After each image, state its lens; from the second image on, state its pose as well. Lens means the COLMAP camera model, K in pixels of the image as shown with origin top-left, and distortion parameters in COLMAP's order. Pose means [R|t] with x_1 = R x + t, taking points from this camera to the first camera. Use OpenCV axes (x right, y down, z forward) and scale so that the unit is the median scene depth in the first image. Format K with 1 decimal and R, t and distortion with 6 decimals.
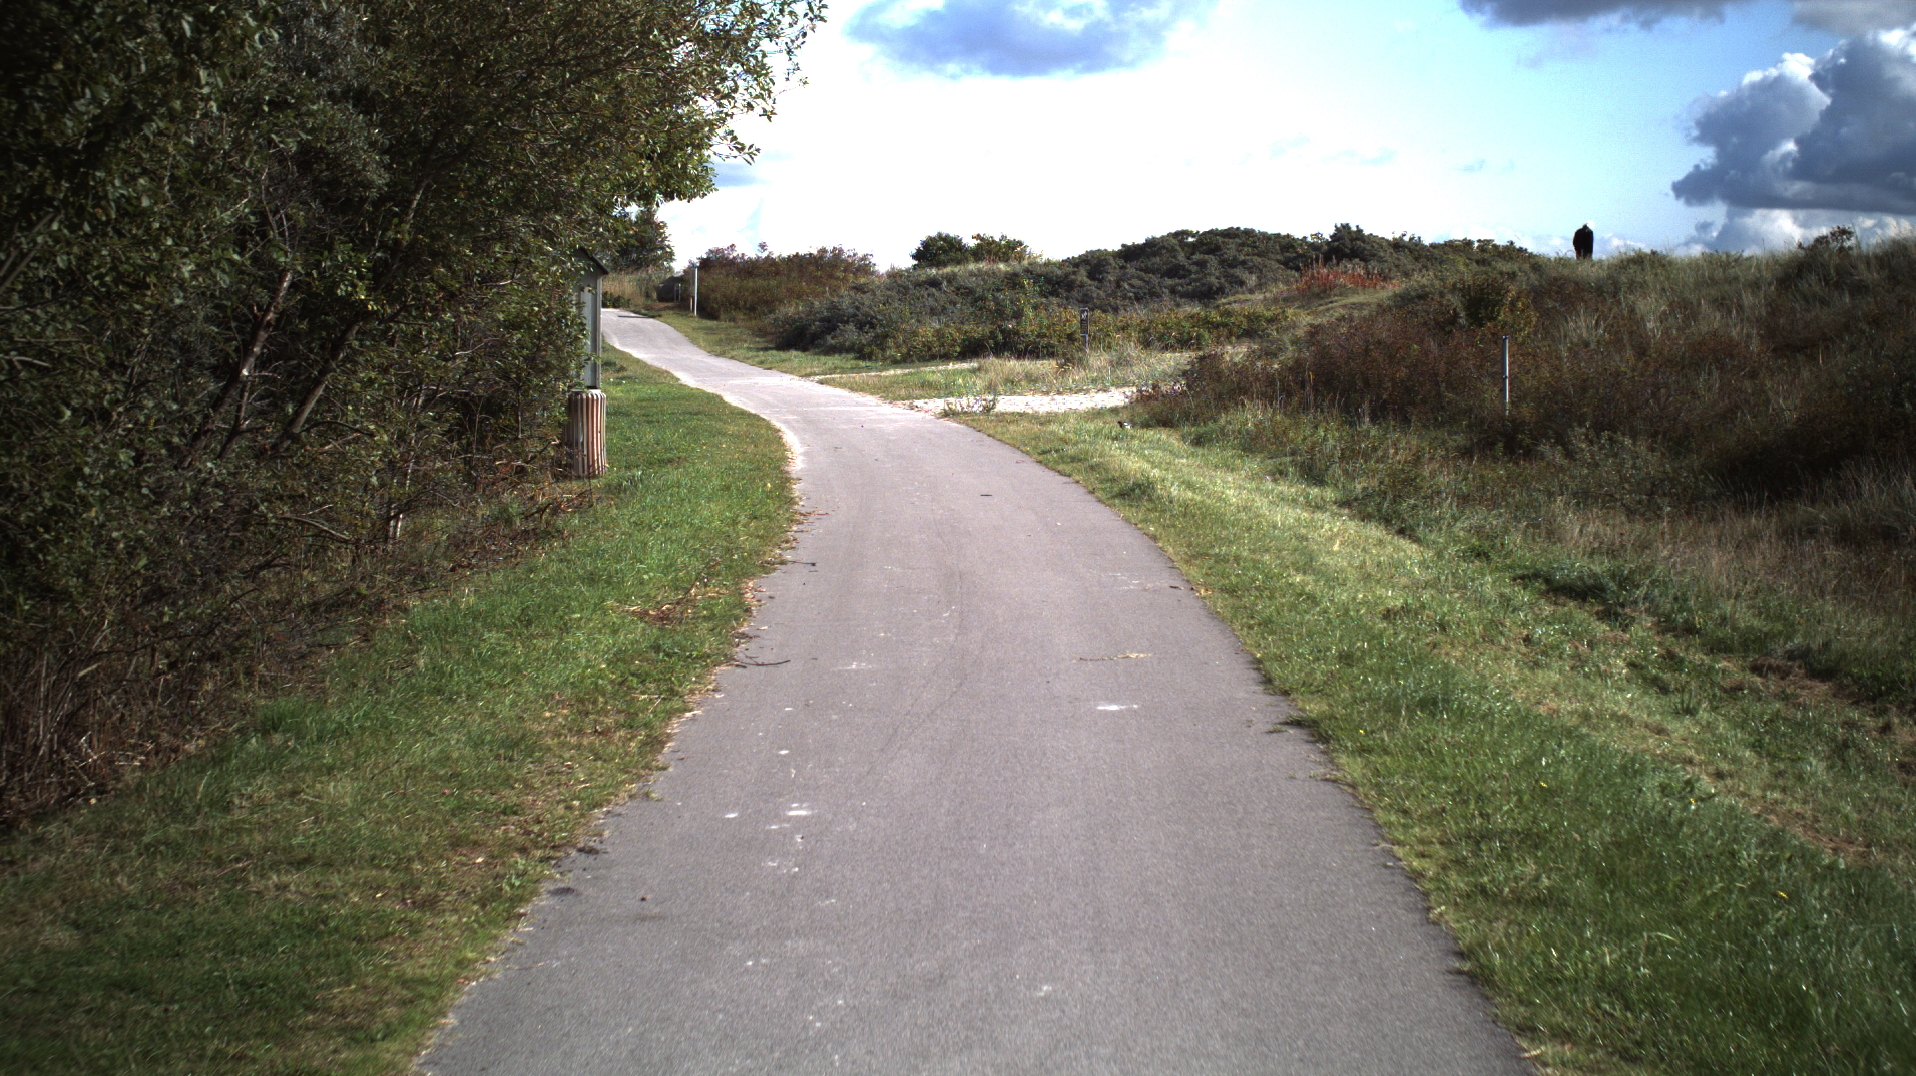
lens RADIAL K [[3664.5, 0, 963.7], [0, 3664.5, 556.9], [0, 0, 1]] dist [-0.267019, 0.000000]
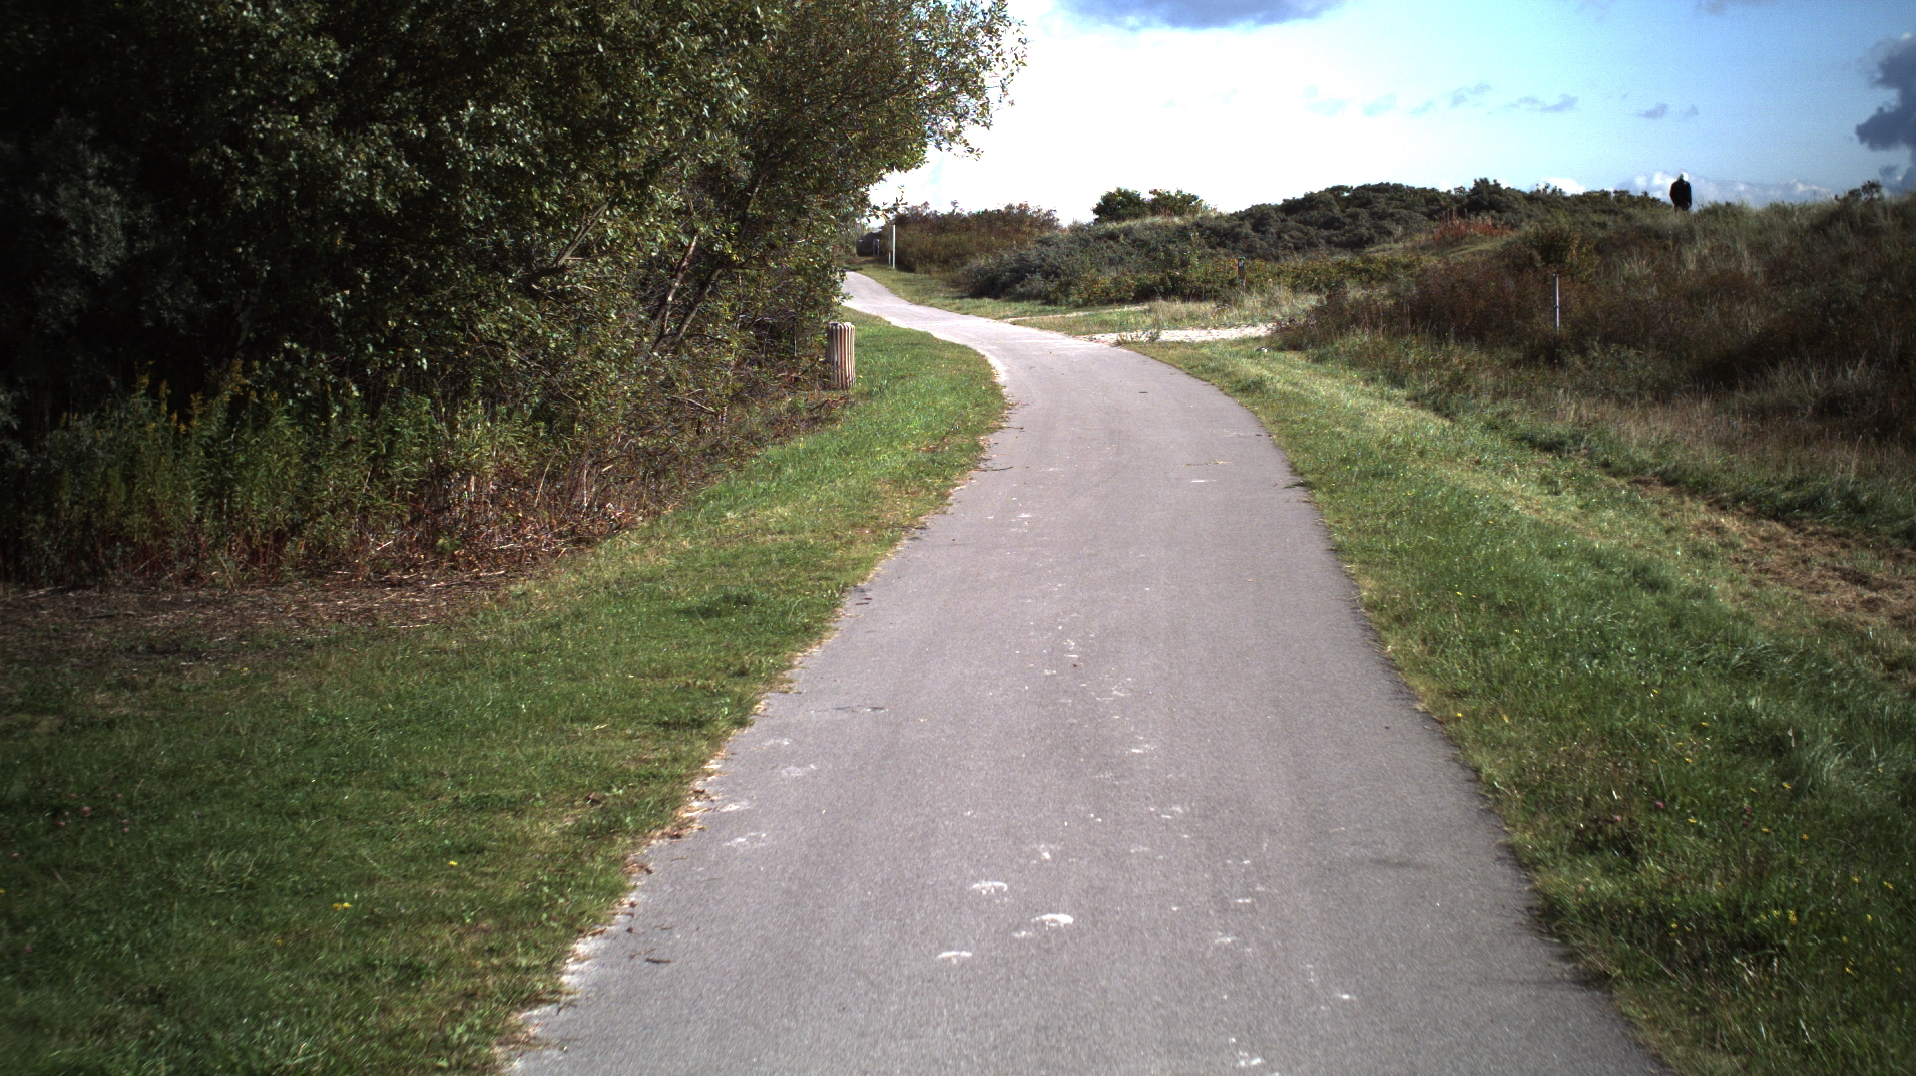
lens RADIAL K [[3664.5, 0, 902.6], [0, 3664.5, 543.2], [0, 0, 1]] dist [-0.267019, 0.000000]
pose [[0.997688, -0.008311, -0.067445, 0.002342], [0.008918, 0.999922, 0.008700, 0.007830], [0.067368, -0.009282, 0.997685, -0.108389]]
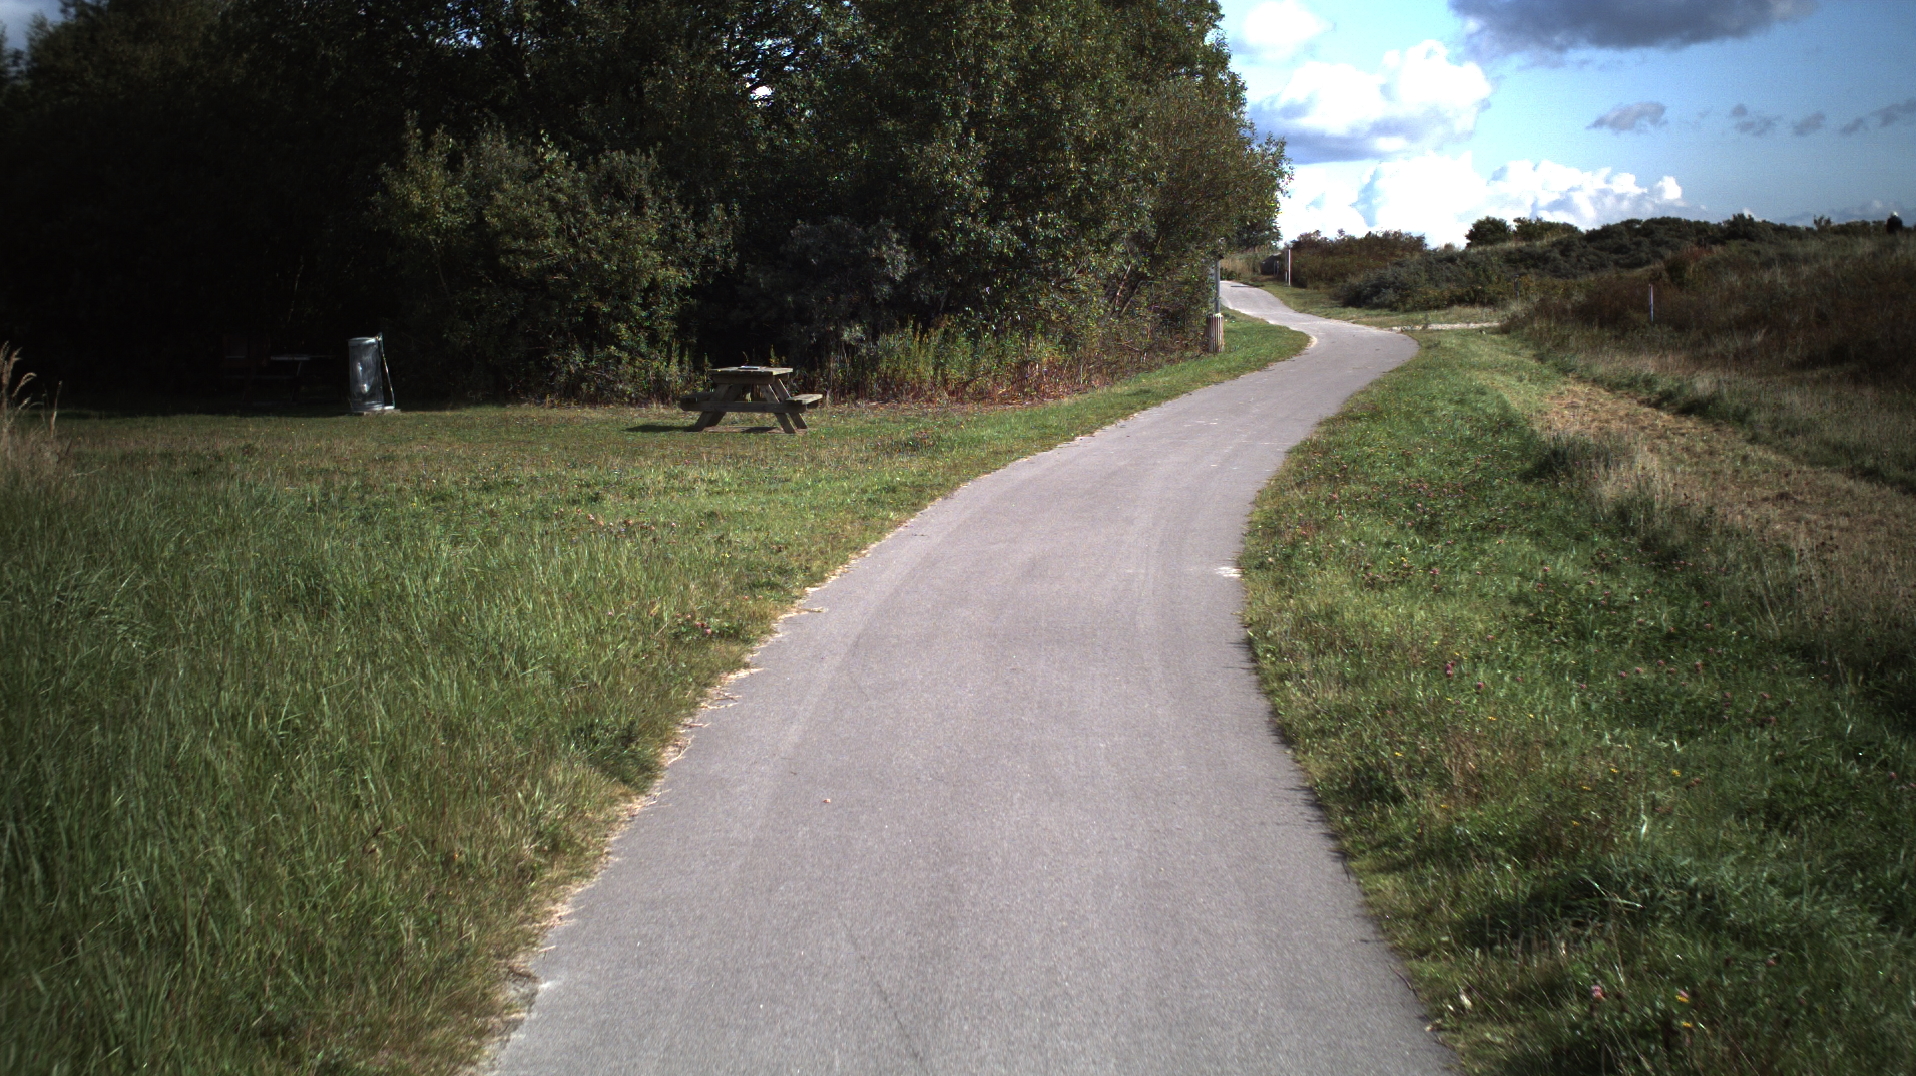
lens RADIAL K [[3664.5, 0, 944.5], [0, 3664.5, 526.6], [0, 0, 1]] dist [-0.267019, 0.000000]
pose [[0.984999, -0.004702, -0.172494, 0.041686], [0.004472, 0.999989, -0.001723, 0.030791], [0.172501, 0.000926, 0.985009, -0.430275]]
